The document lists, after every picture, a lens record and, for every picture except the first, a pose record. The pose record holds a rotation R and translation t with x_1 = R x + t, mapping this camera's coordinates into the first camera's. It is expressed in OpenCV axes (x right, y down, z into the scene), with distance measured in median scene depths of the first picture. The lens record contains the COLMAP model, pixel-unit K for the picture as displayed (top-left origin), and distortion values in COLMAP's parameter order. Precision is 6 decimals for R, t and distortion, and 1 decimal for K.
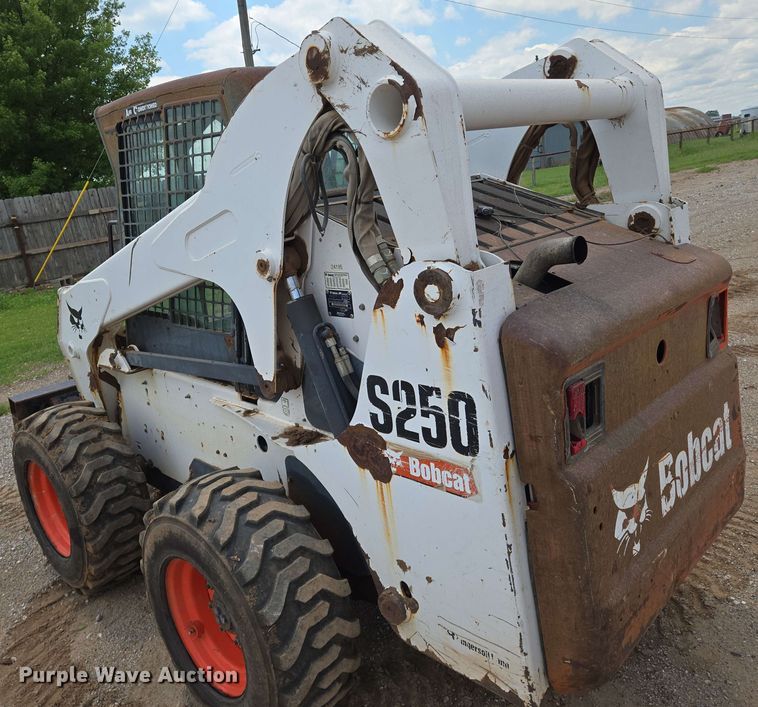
lens RADIAL K [[636.0, 0, 343.6], [0, 636.0, 323.8], [0, 0, 1]] dist [0.071815, -0.054126]
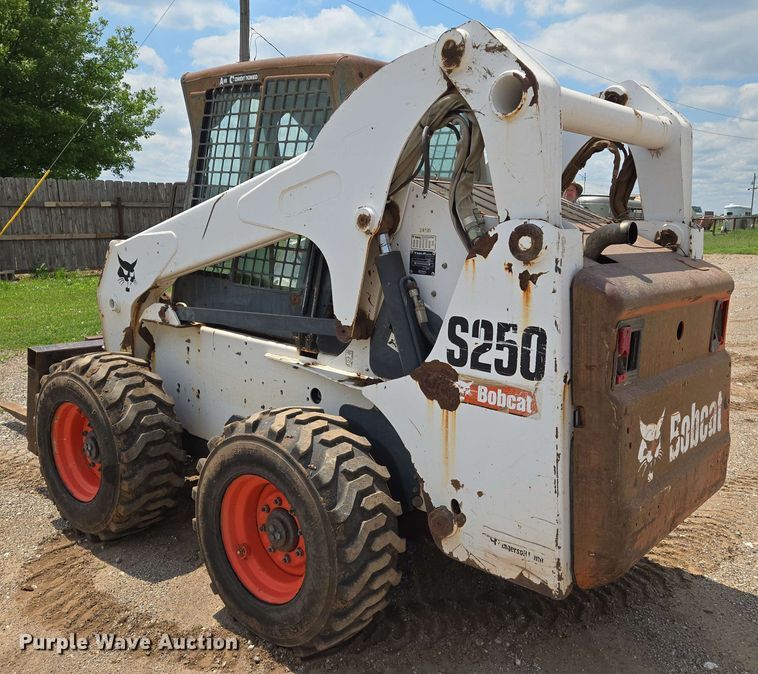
lens RADIAL K [[699.4, 0, 386.0], [0, 699.4, 339.7], [0, 0, 1]] dist [0.069899, -0.038954]
pose [[0.985083, 0.124826, 0.118448, -0.219325], [-0.117665, 0.990880, -0.065658, 0.212682], [-0.125563, 0.050741, 0.990787, -0.269432]]
